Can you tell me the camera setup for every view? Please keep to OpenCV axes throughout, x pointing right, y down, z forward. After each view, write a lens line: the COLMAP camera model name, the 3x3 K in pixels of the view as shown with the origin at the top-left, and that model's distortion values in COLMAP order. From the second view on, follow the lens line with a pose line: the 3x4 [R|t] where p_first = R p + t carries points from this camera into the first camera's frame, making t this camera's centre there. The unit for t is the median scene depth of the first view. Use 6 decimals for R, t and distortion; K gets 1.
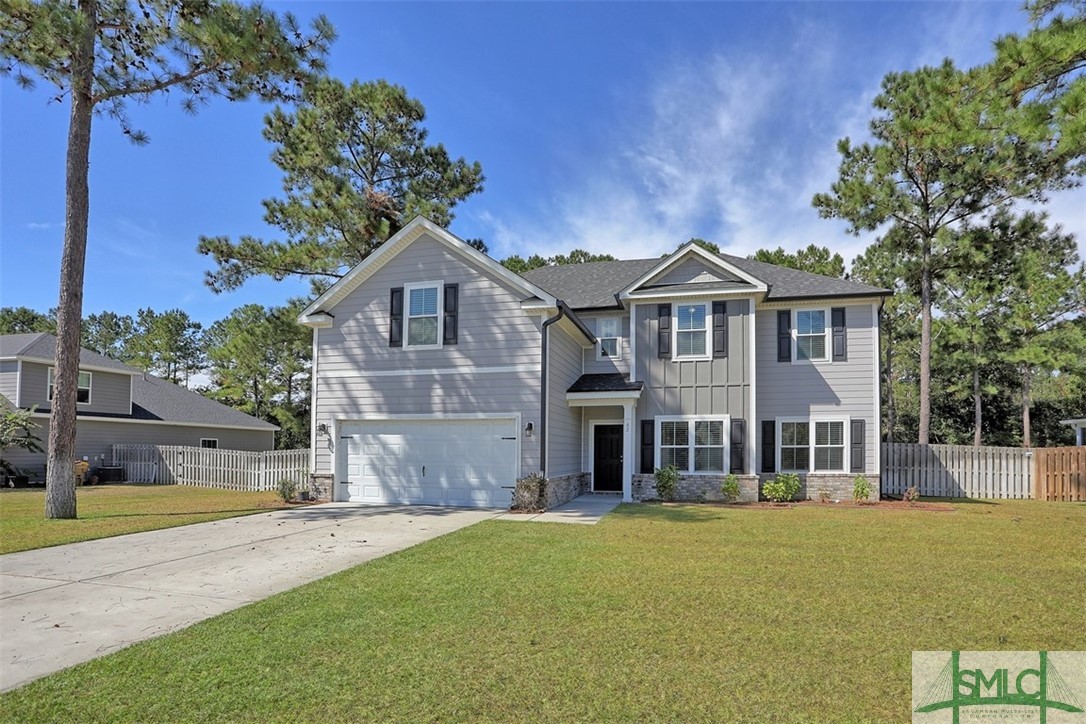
lens RADIAL K [[568.9, 0, 552.9], [0, 568.9, 406.5], [0, 0, 1]] dist [-0.043718, 0.019968]
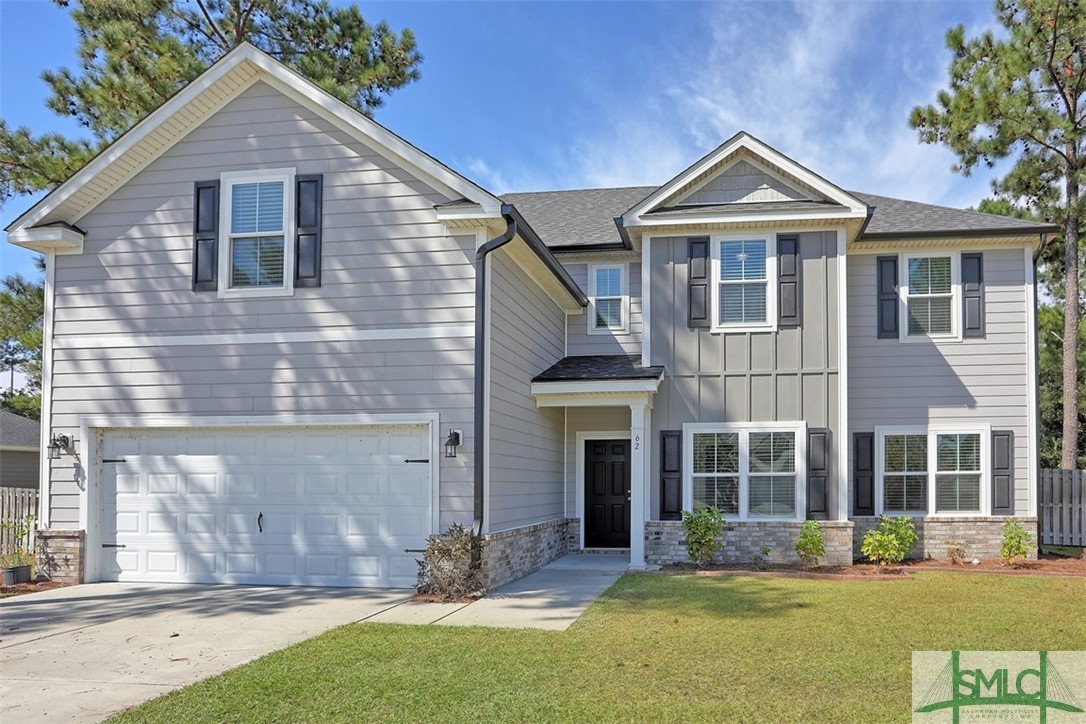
lens RADIAL K [[730.5, 0, 646.4], [0, 730.5, 433.5], [0, 0, 1]] dist [-0.018471, 0.008793]
pose [[0.991627, 0.000971, 0.129128, 0.043954], [-0.002132, 0.999959, 0.008848, 0.020666], [-0.129114, -0.009049, 0.991588, 0.251012]]
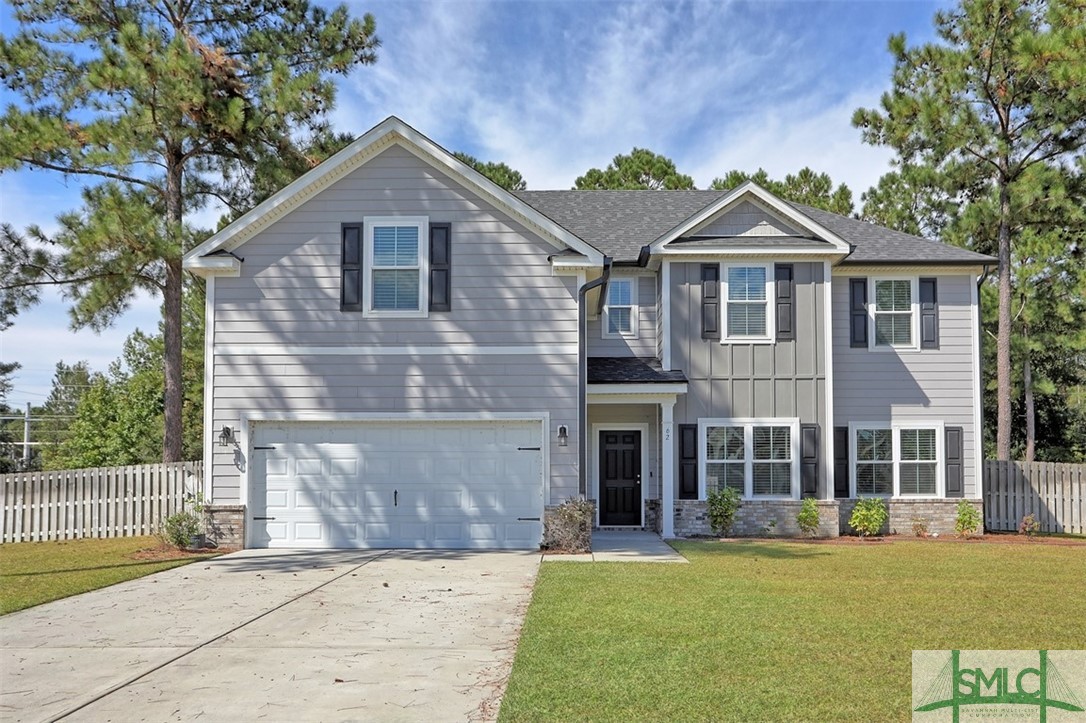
lens RADIAL K [[950.3, 0, 561.9], [0, 950.3, 378.9], [0, 0, 1]] dist [0.042781, 0.015665]
pose [[0.972923, 0.018712, 0.230369, -0.273285], [-0.012749, 0.999545, -0.027347, 0.001108], [-0.230776, 0.023669, 0.972719, -0.134182]]
